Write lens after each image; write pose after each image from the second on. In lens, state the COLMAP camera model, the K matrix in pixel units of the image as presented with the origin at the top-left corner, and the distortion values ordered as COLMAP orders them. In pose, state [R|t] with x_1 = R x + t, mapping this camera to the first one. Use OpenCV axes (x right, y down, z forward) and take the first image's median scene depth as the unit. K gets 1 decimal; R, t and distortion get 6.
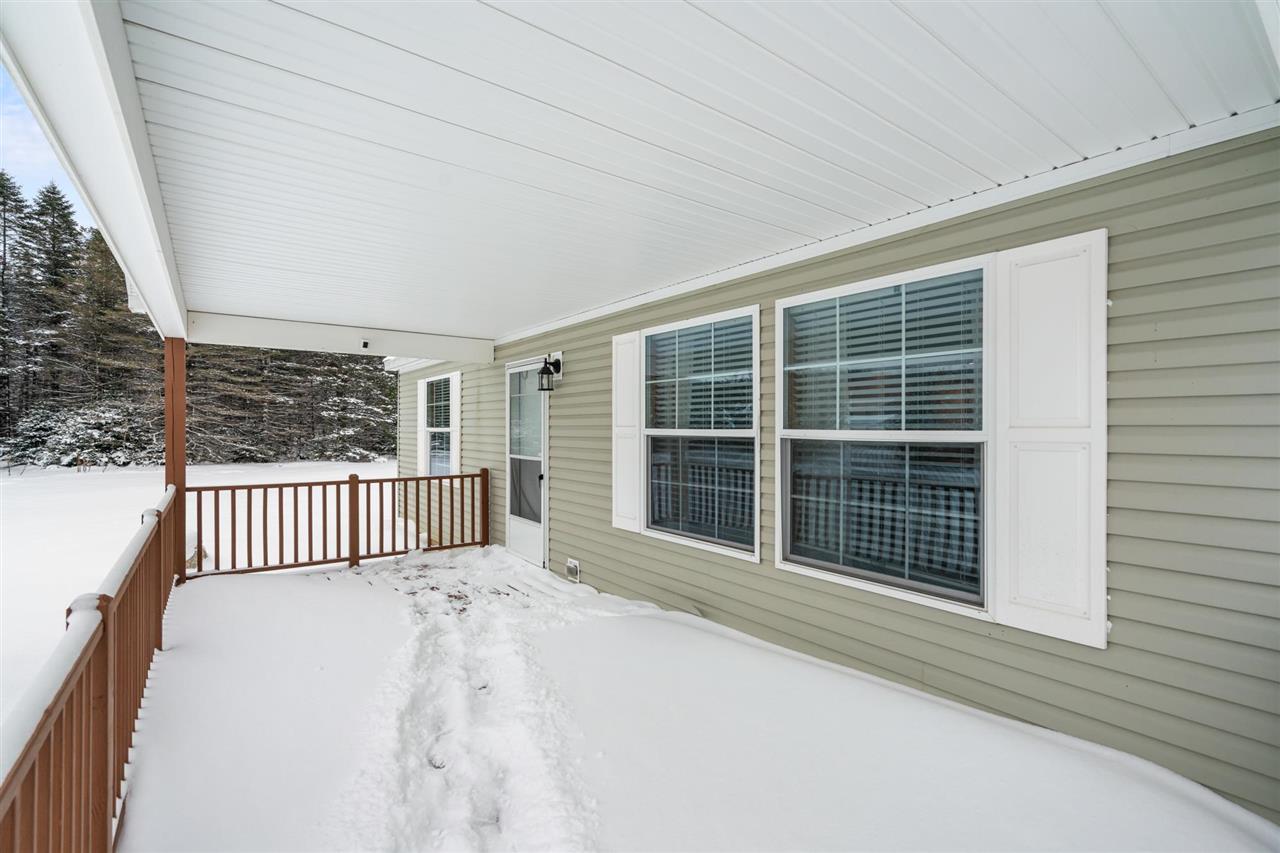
lens RADIAL K [[578.2, 0, 639.4], [0, 578.2, 425.9], [0, 0, 1]] dist [-0.001035, -0.000033]
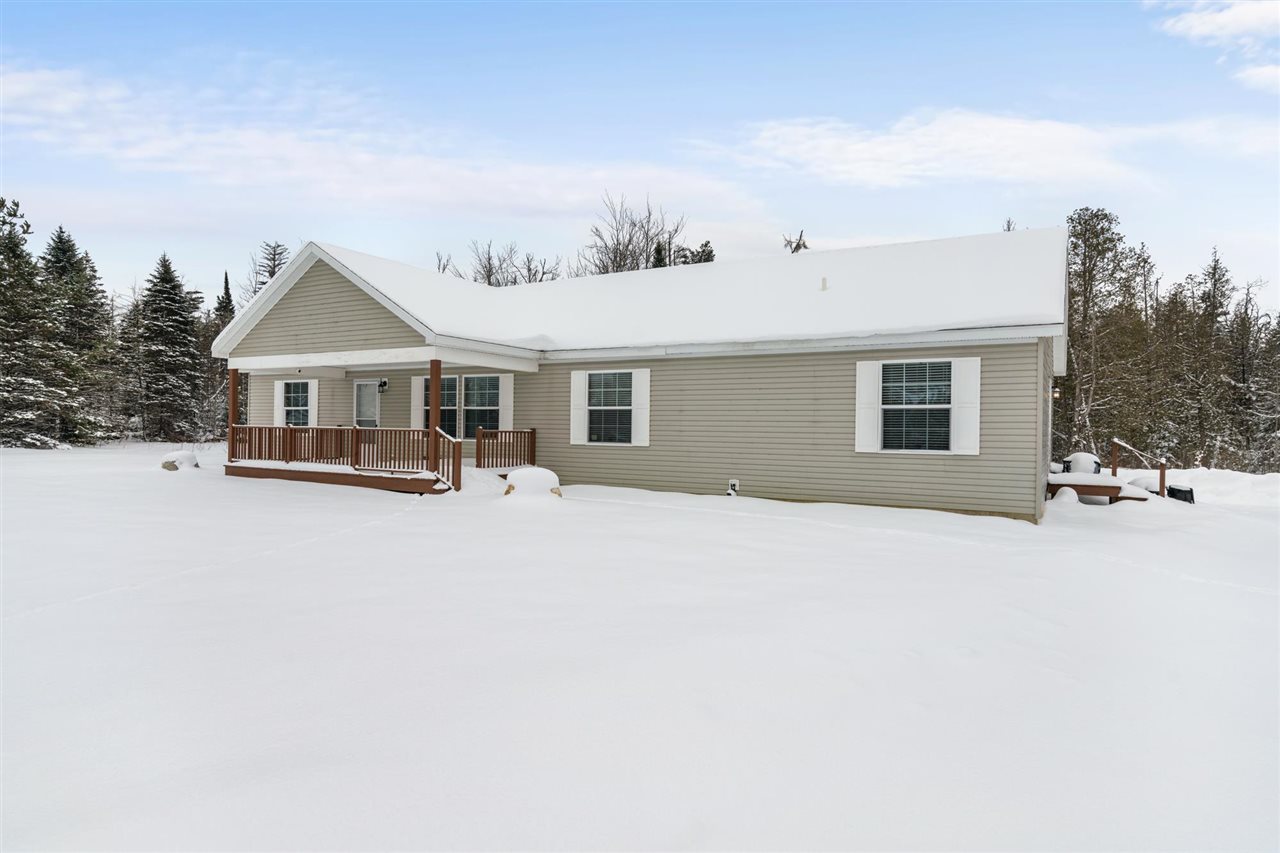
lens RADIAL K [[714.4, 0, 641.4], [0, 714.4, 429.8], [0, 0, 1]] dist [0.002607, 0.000569]
pose [[0.918129, 0.007680, 0.396207, -0.355230], [-0.012304, 0.999883, 0.009130, 0.063490], [-0.396090, -0.013258, 0.918116, -2.449880]]
